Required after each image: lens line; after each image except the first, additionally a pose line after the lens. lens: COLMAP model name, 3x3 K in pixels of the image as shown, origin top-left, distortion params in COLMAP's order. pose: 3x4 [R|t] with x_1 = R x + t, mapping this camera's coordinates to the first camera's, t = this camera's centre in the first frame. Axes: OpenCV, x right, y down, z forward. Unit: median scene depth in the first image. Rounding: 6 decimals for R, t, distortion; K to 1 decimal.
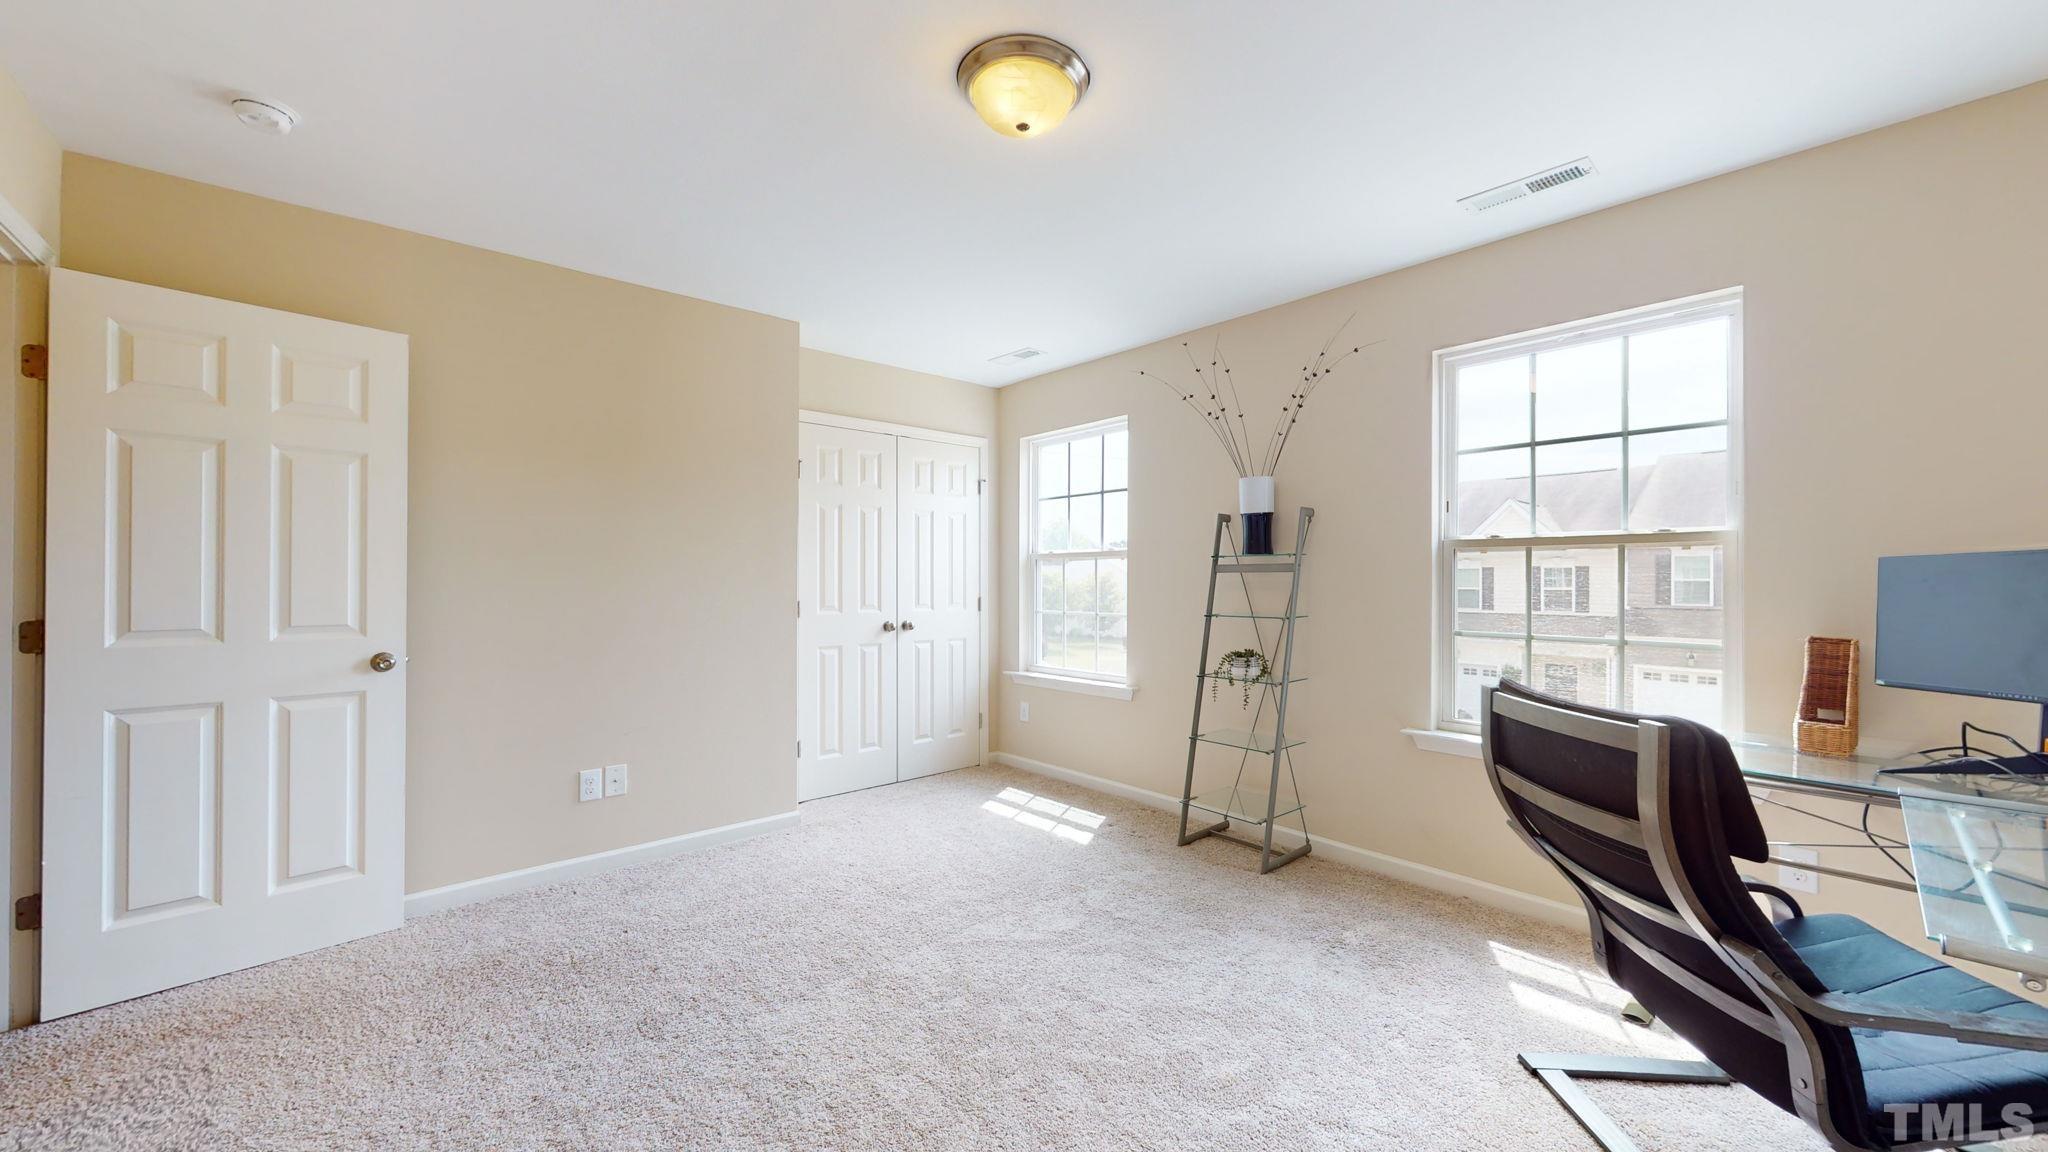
lens RADIAL K [[756.1, 0, 1024.0], [0, 756.1, 576.0], [0, 0, 1]] dist [-0.000159, 0.000251]
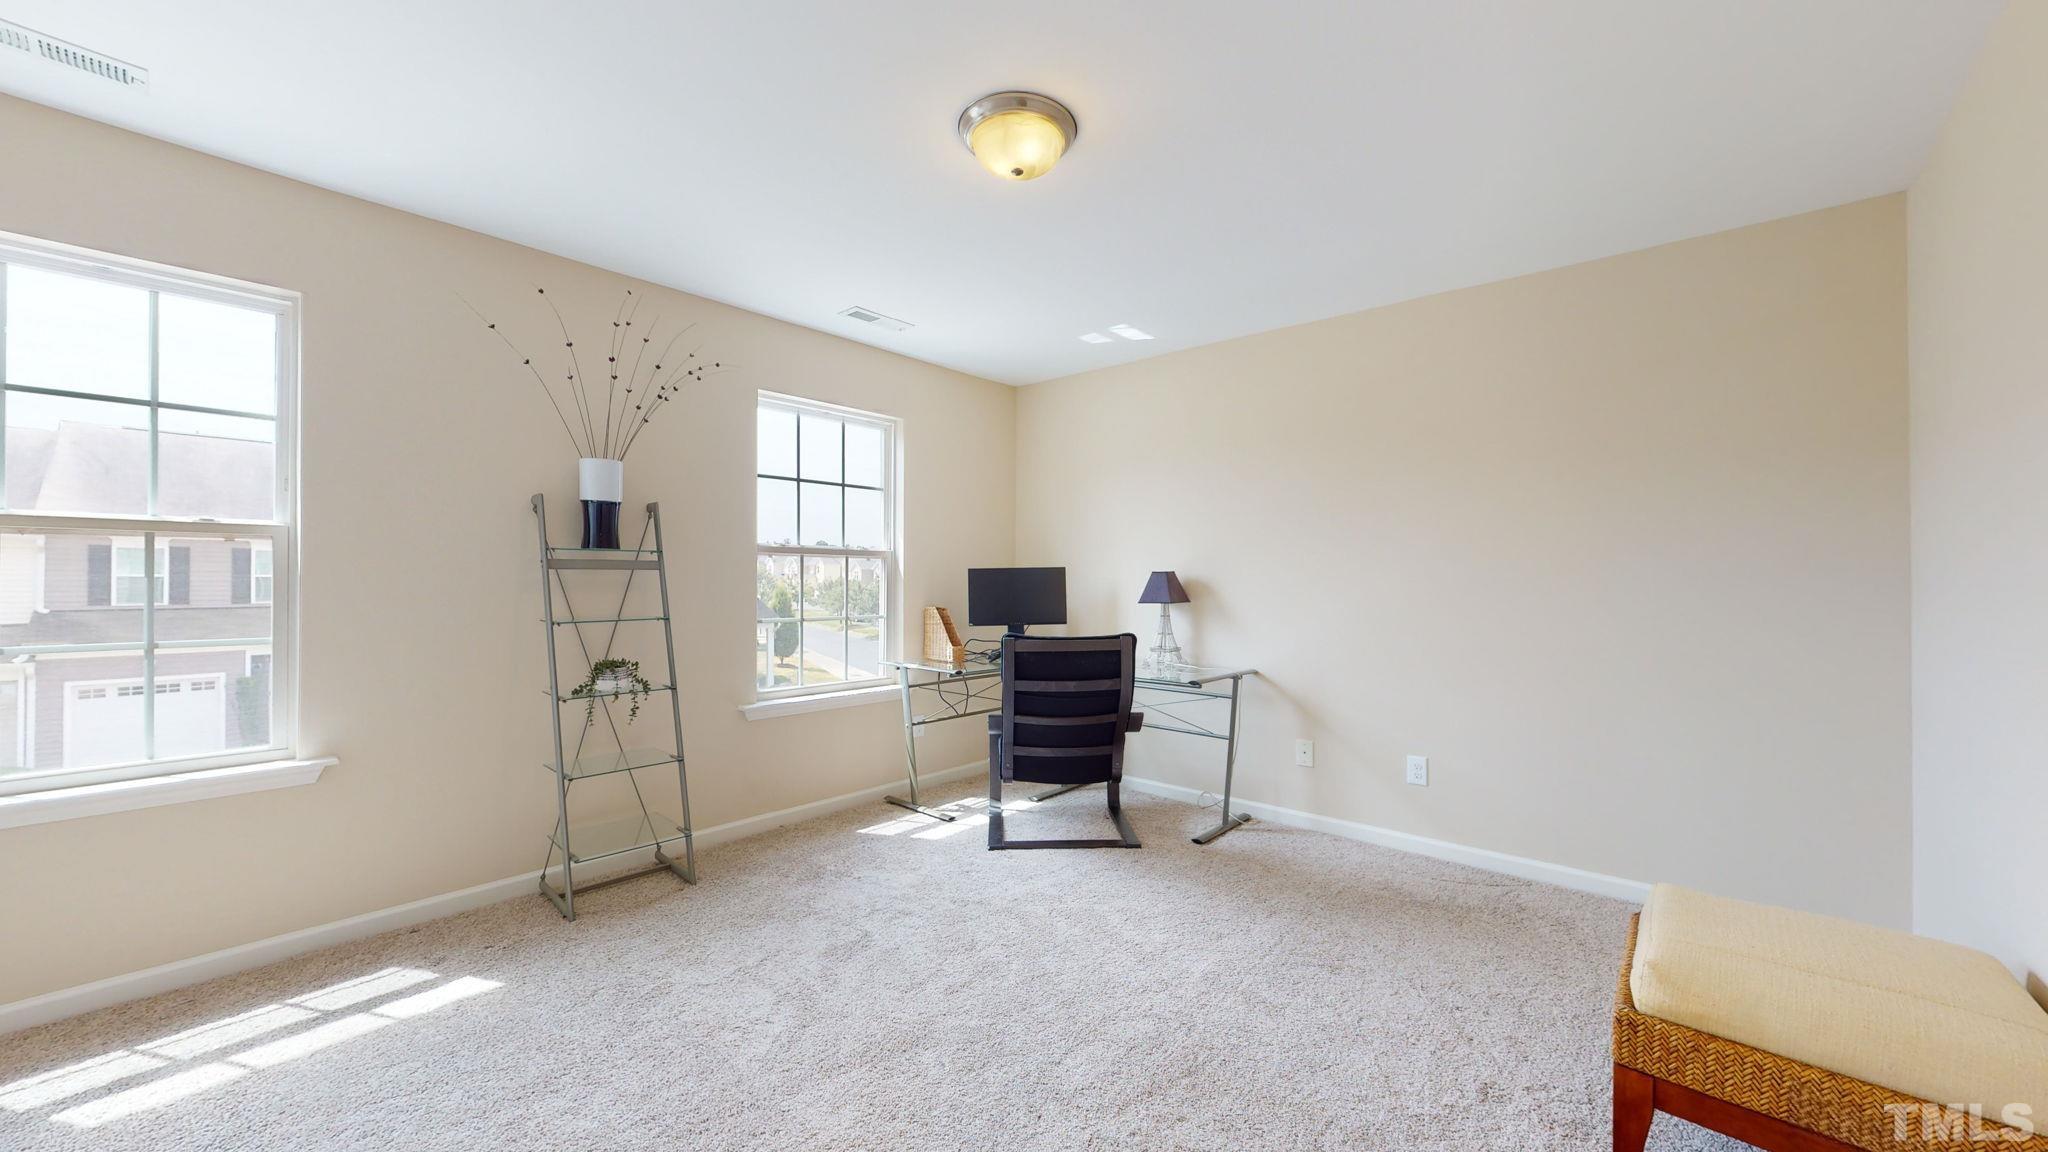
lens RADIAL K [[756.1, 0, 1024.0], [0, 756.1, 576.0], [0, 0, 1]] dist [-0.000159, 0.000251]
pose [[-0.124185, 0.001942, 0.992257, -0.619261], [-0.007523, 0.999968, -0.002898, 0.001942], [-0.992231, -0.007824, -0.124167, 0.635365]]
